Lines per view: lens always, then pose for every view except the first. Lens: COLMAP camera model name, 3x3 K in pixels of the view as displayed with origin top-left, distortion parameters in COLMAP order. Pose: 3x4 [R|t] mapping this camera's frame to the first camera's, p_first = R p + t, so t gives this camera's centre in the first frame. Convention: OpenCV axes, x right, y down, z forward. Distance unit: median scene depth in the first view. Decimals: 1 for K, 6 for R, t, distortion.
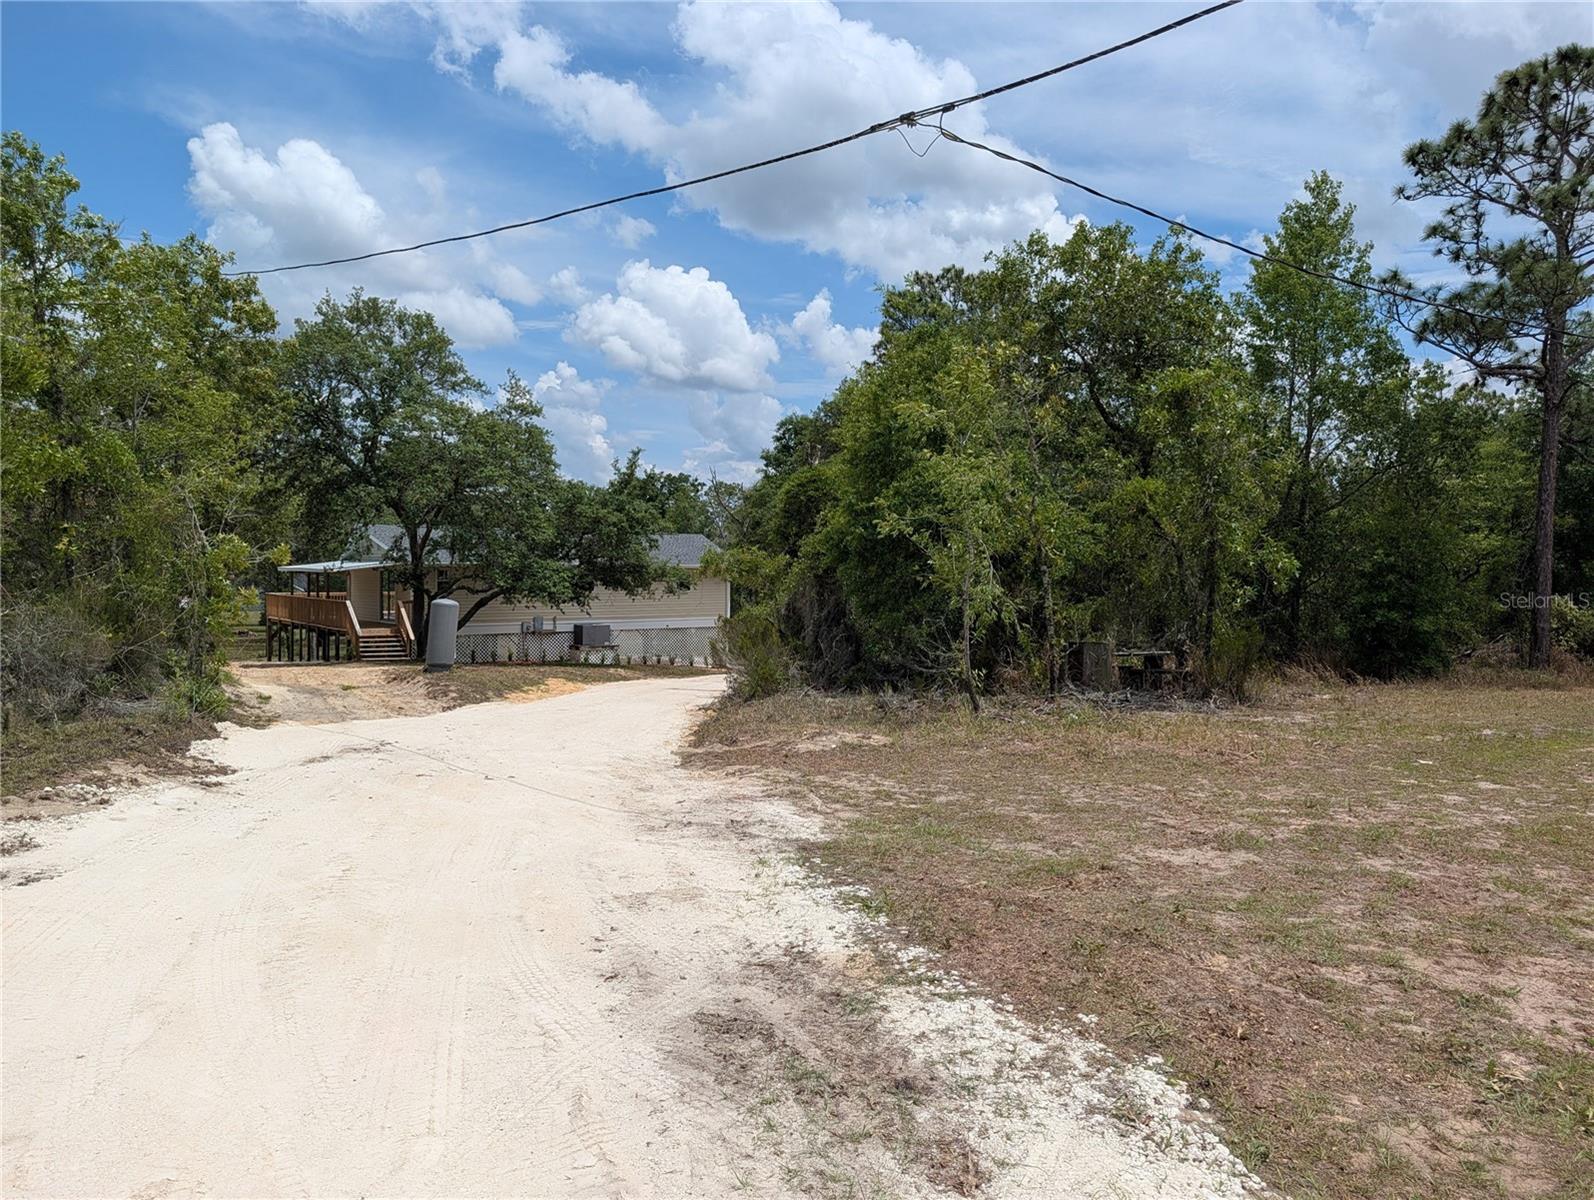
lens RADIAL K [[1084.5, 0, 797.0], [0, 1084.5, 600.0], [0, 0, 1]] dist [0.071055, -0.134159]
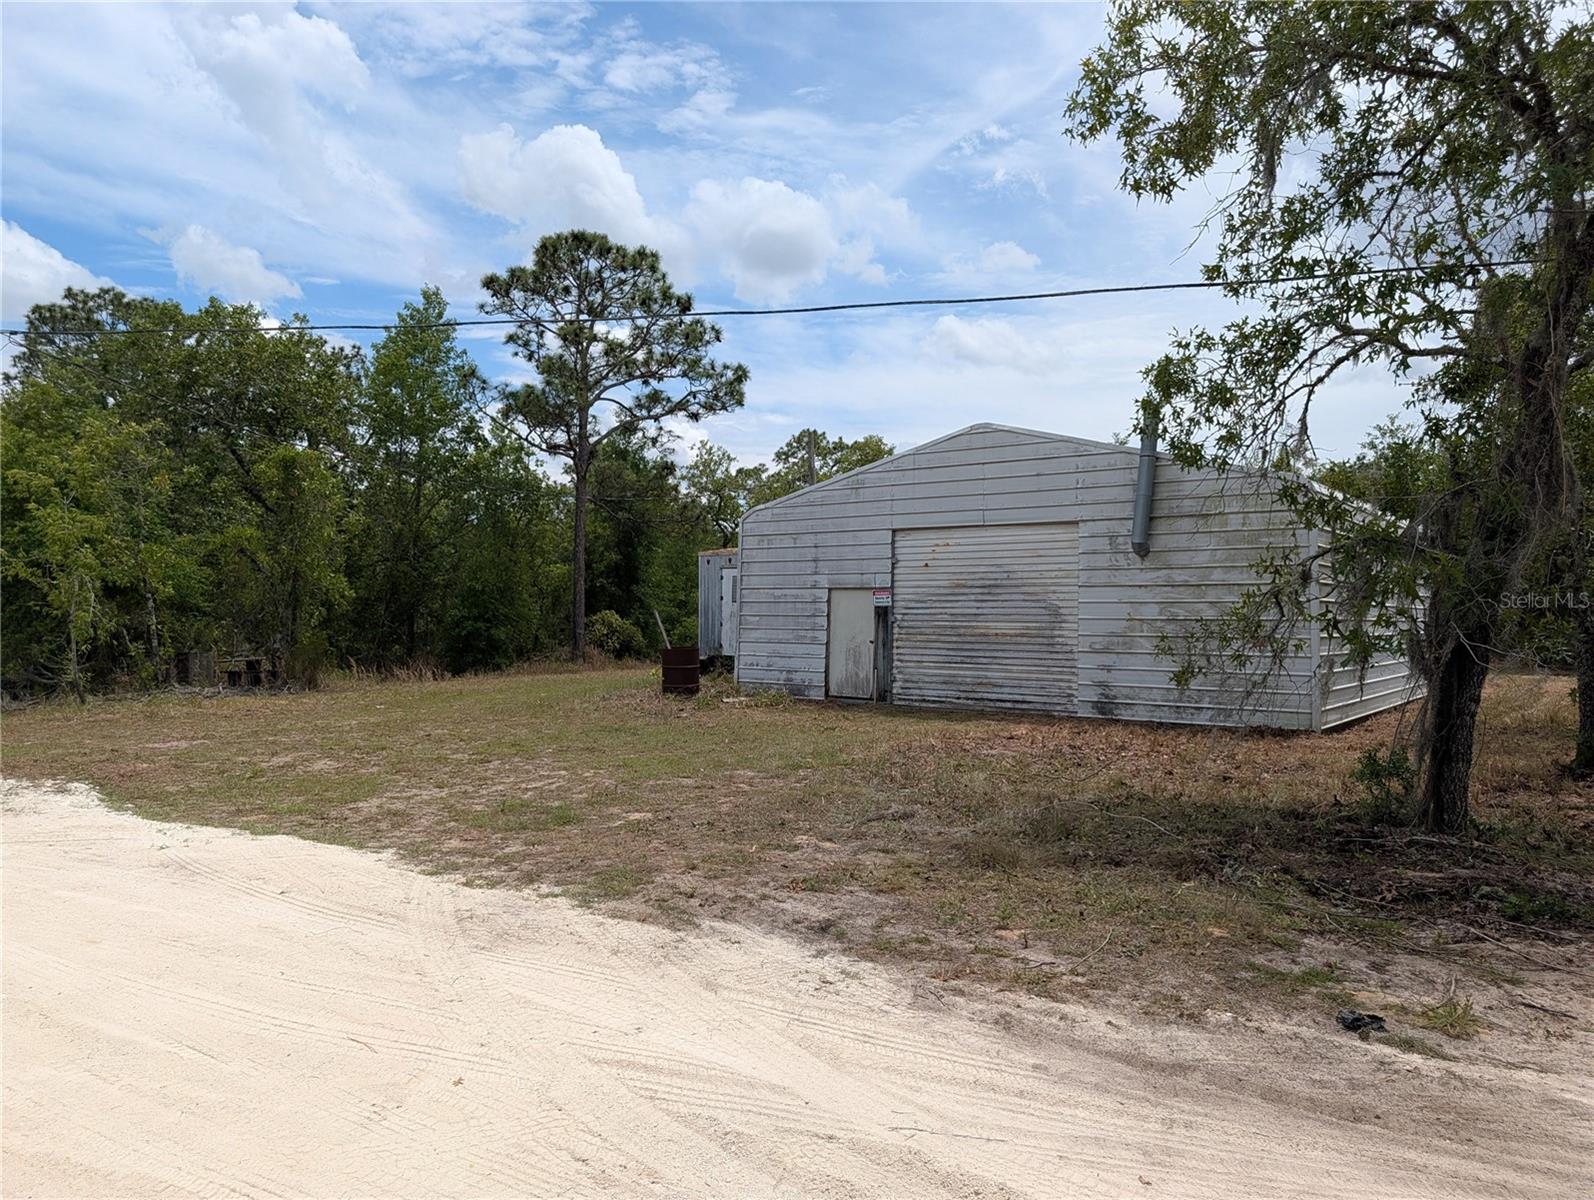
lens RADIAL K [[1153.5, 0, 797.0], [0, 1153.5, 600.0], [0, 0, 1]] dist [-0.000249, 0.005403]
pose [[0.797501, -0.015162, 0.603127, 0.011857], [0.029572, 0.999465, -0.013978, 0.017299], [-0.602592, 0.028983, 0.797523, -0.505472]]
